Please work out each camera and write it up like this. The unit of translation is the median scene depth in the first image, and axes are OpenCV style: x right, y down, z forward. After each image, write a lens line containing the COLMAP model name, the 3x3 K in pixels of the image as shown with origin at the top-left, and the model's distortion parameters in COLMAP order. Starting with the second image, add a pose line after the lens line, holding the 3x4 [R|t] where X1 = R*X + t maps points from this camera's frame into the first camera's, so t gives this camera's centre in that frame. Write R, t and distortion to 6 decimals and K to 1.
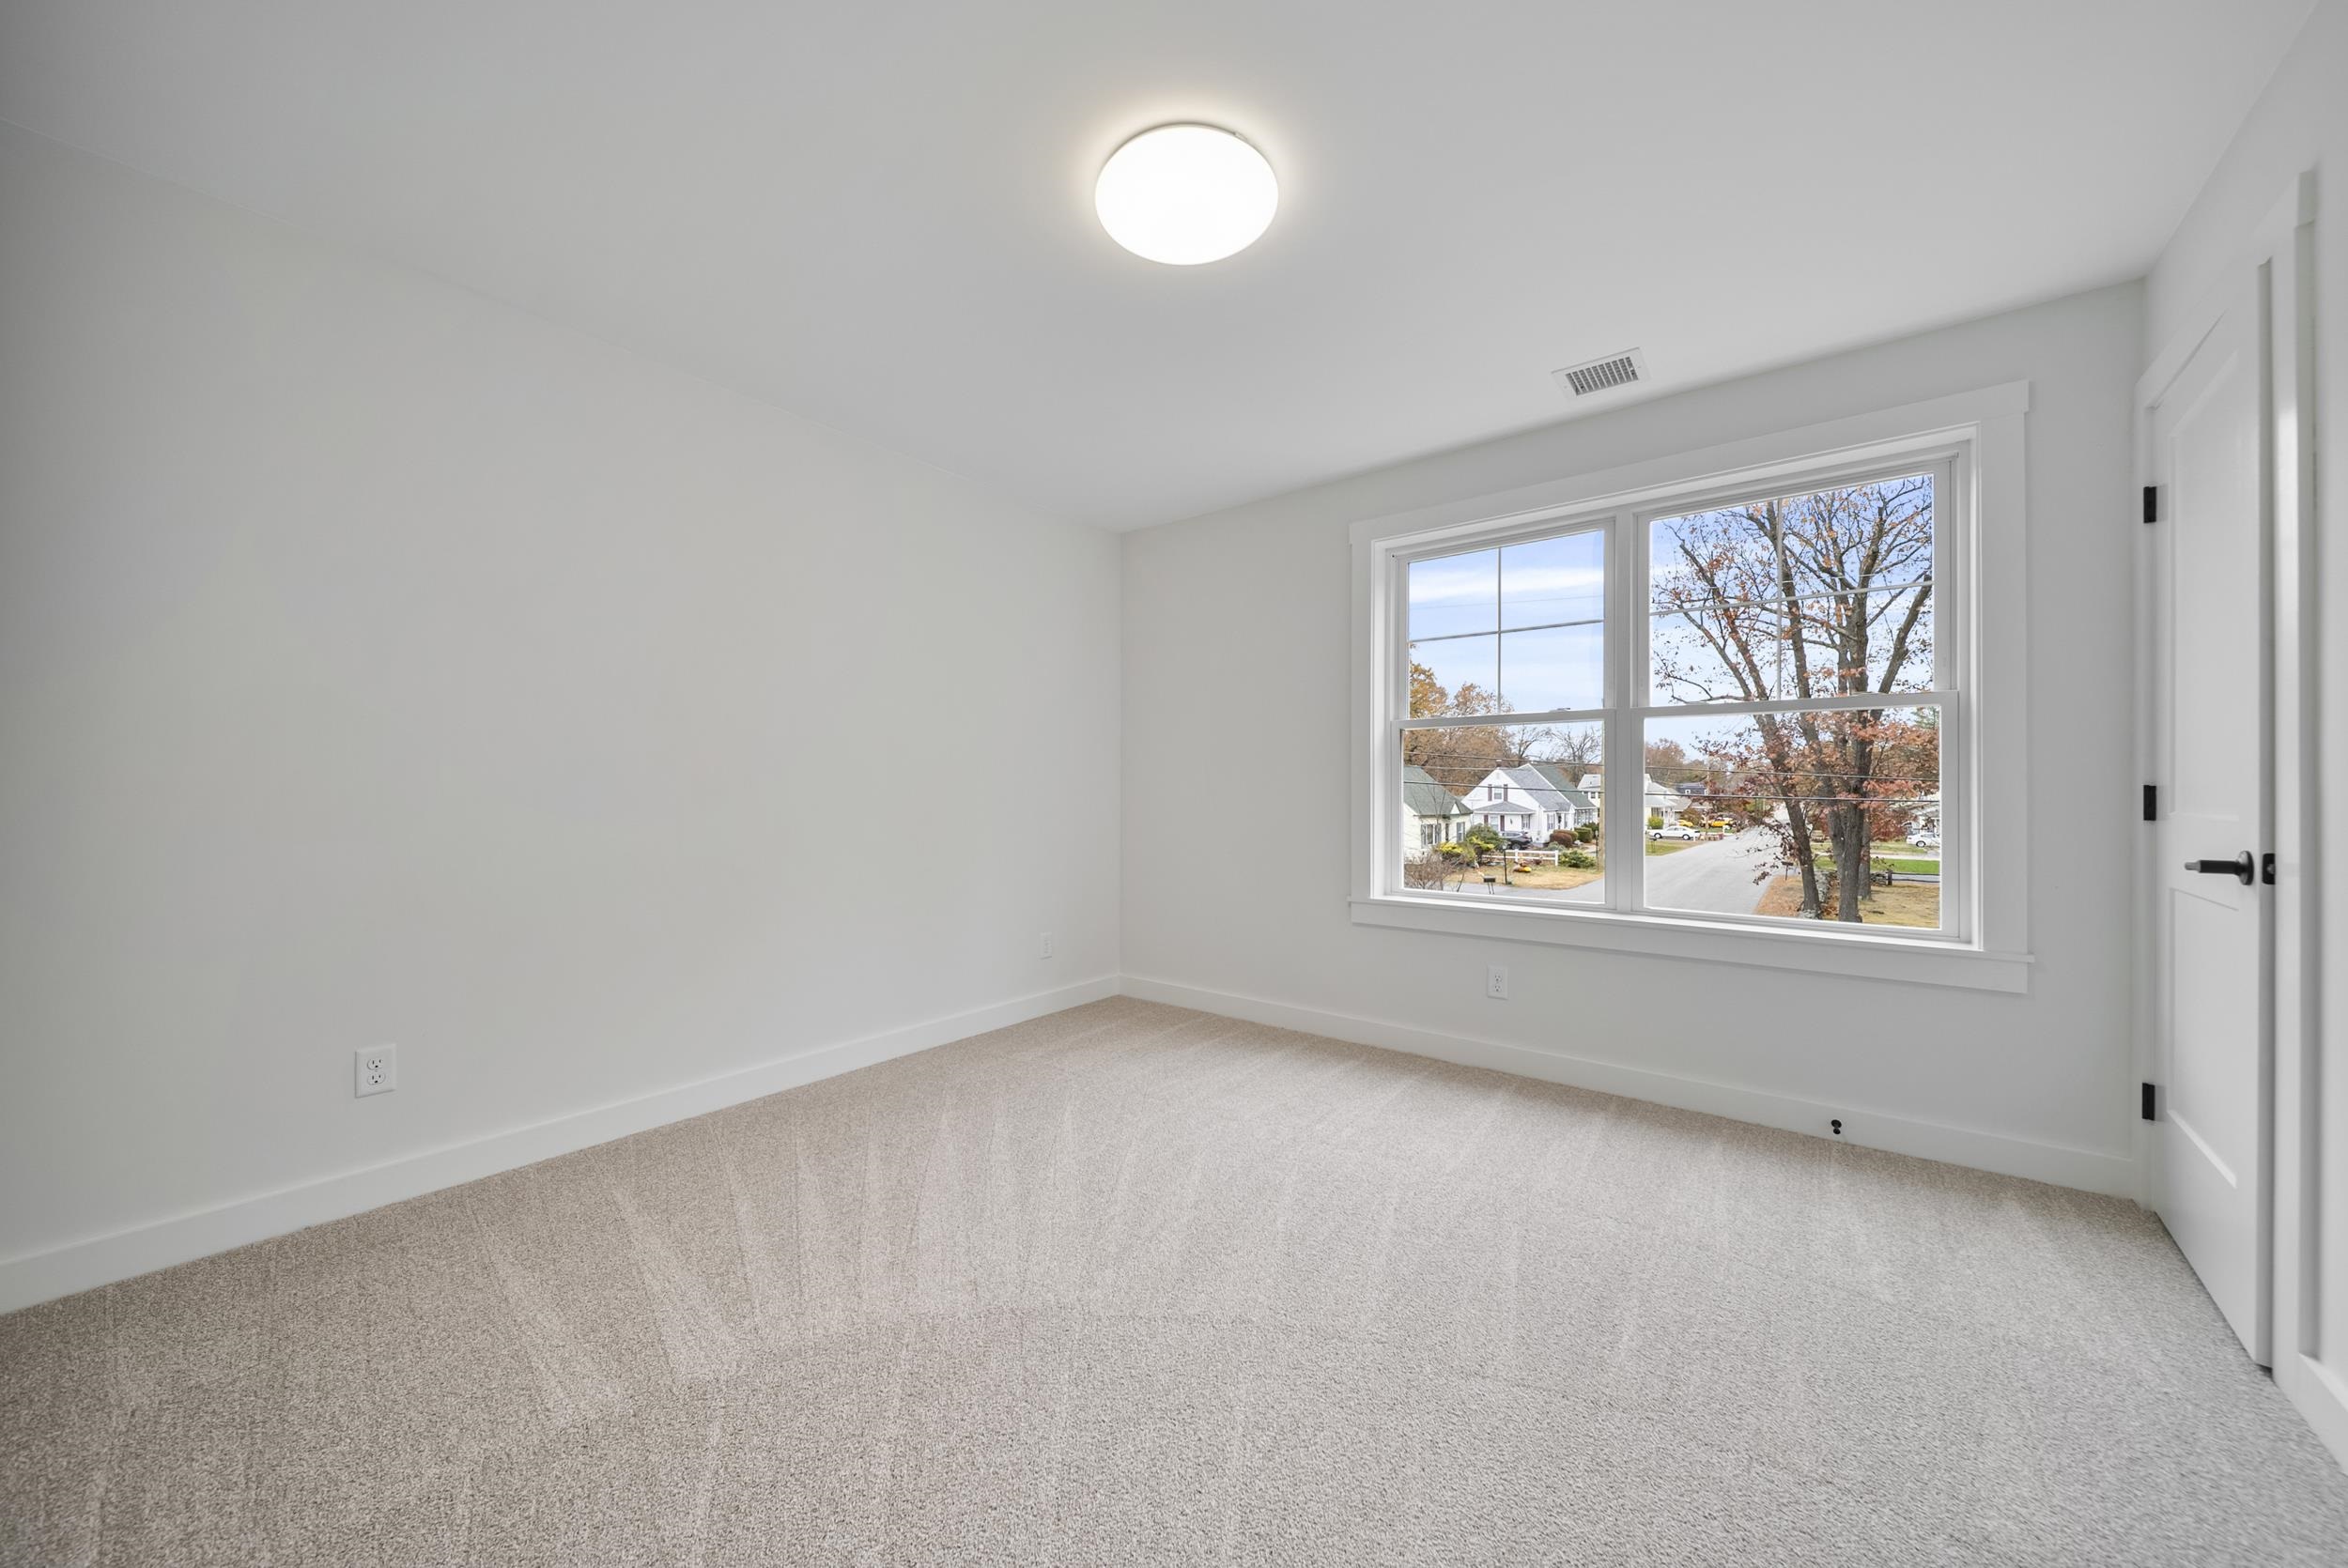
lens RADIAL K [[846.2, 0, 1200.0], [0, 846.2, 784.8], [0, 0, 1]] dist [0.001029, -0.000399]
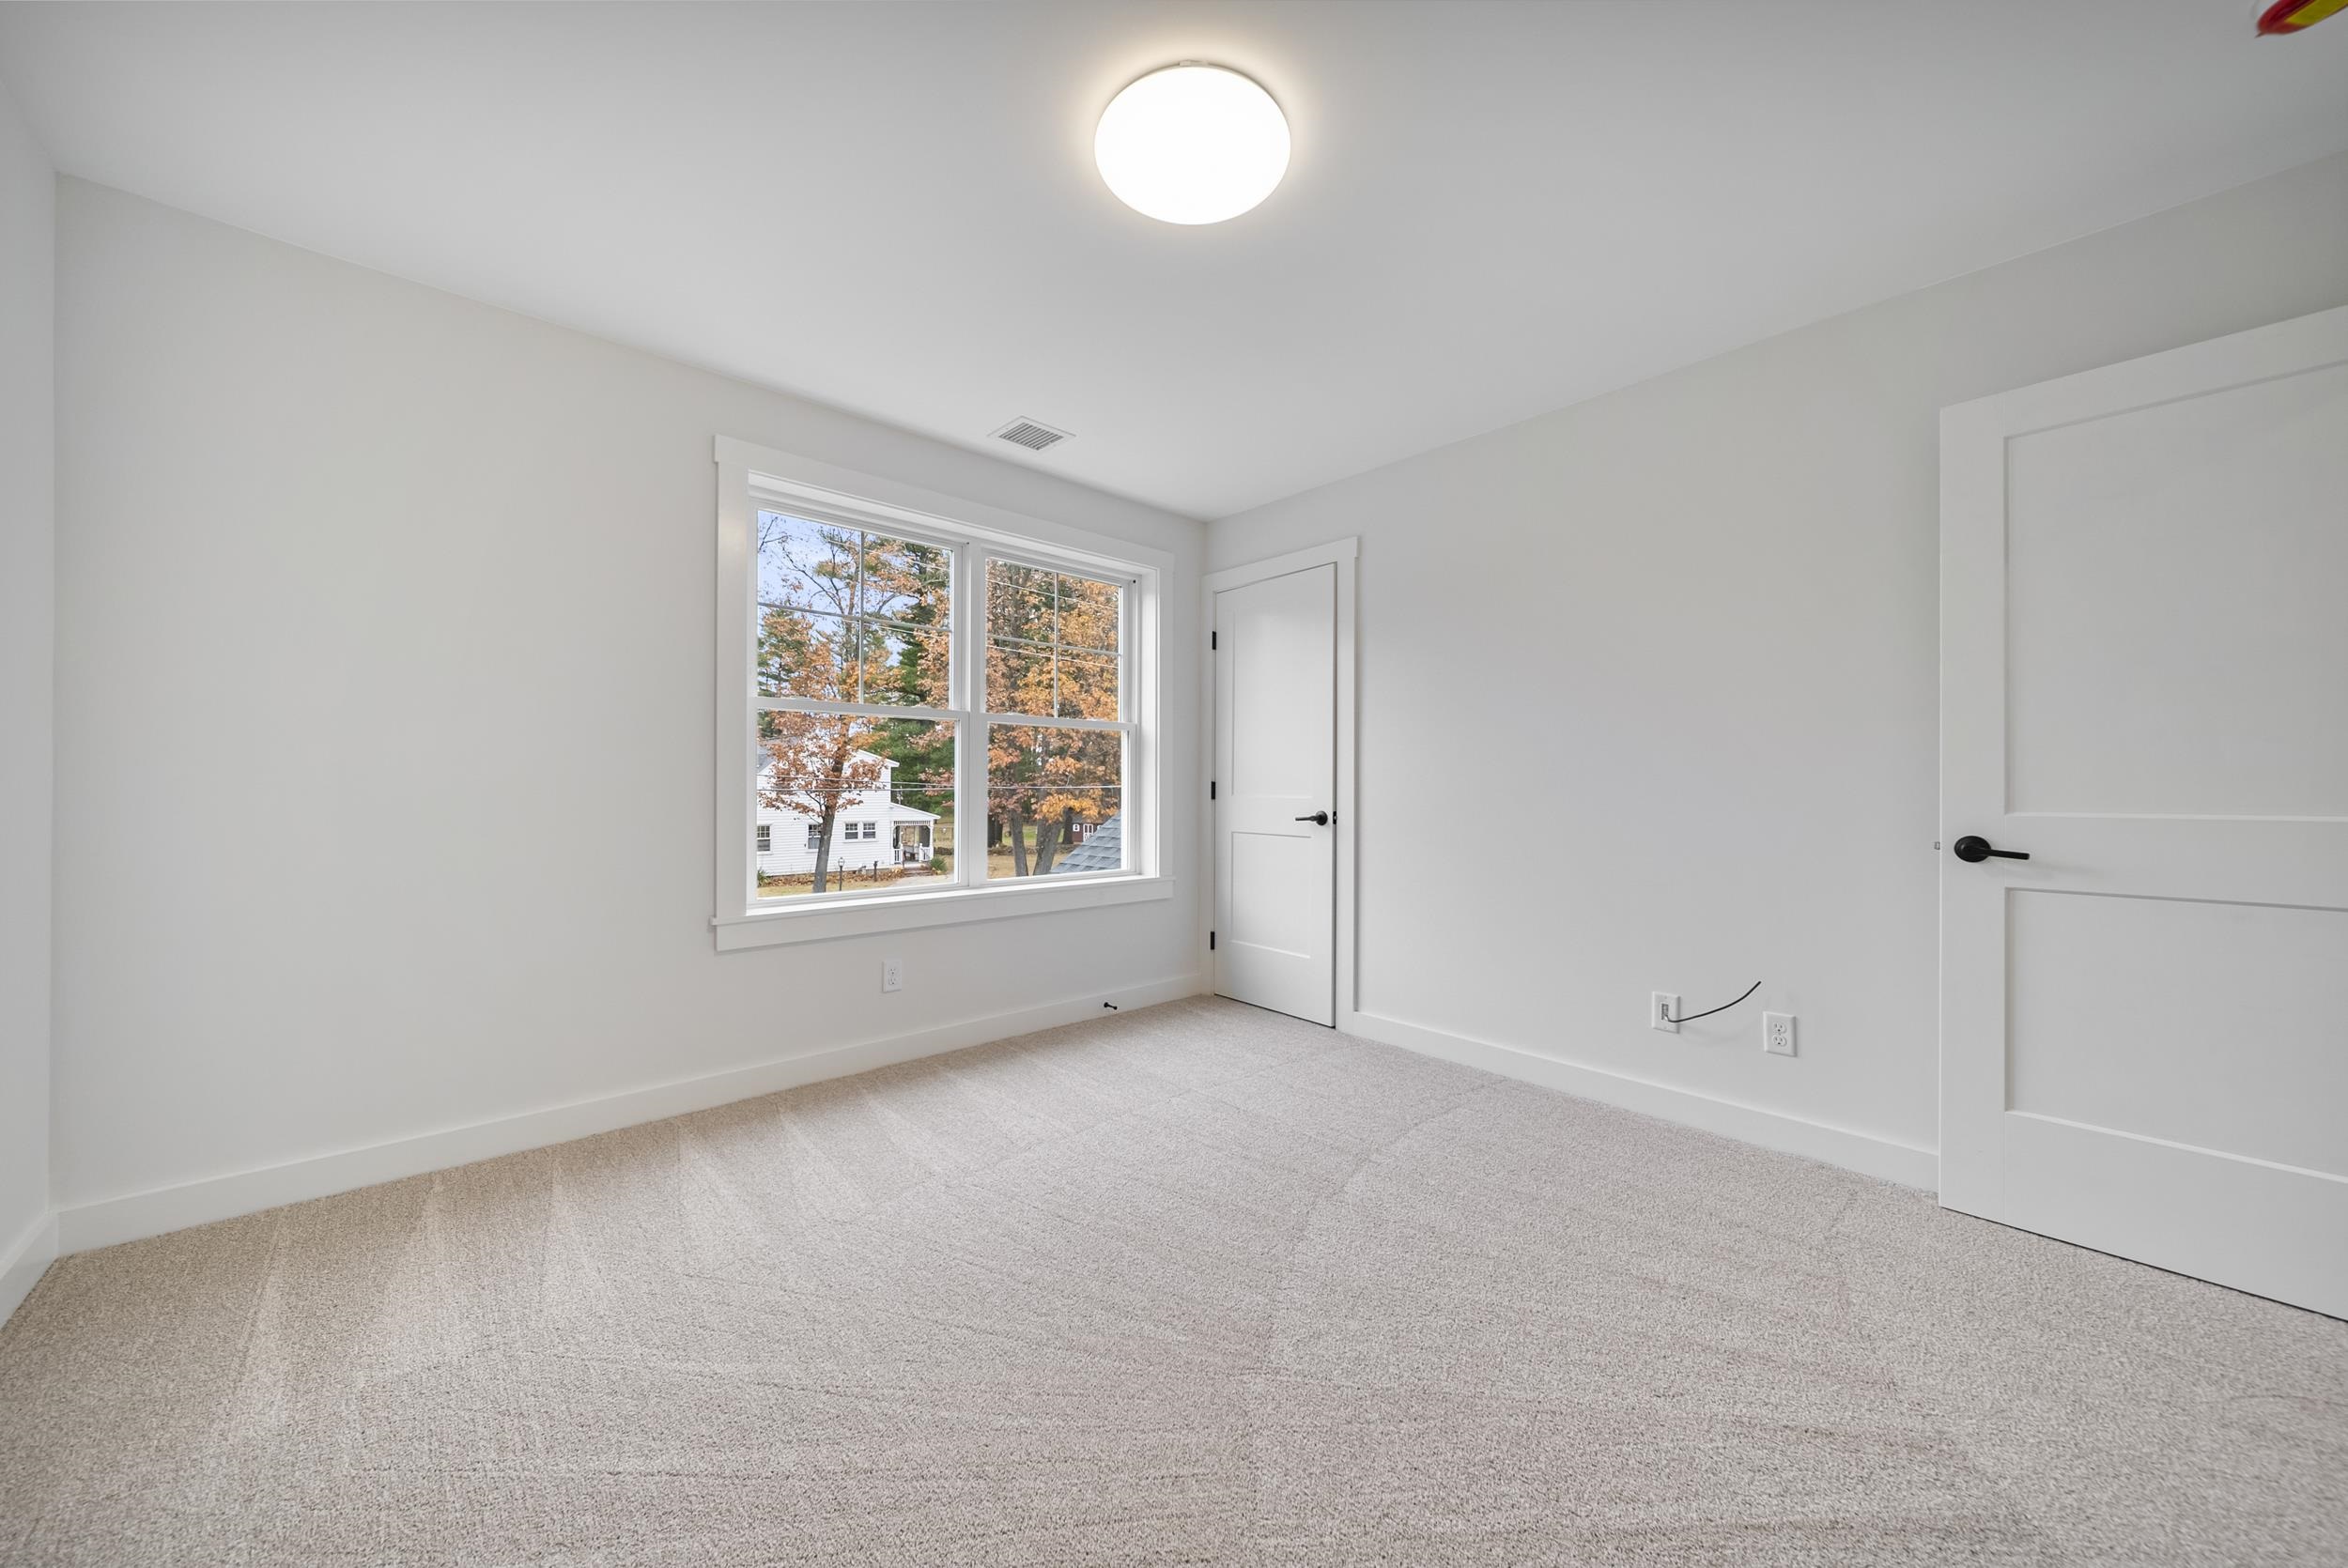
lens RADIAL K [[846.2, 0, 1200.0], [0, 846.2, 784.8], [0, 0, 1]] dist [0.001029, -0.000399]
pose [[0.165303, -0.003693, 0.986236, -0.745067], [-0.013337, 0.999893, 0.005979, -0.002130], [-0.986153, -0.014142, 0.165236, 0.629116]]
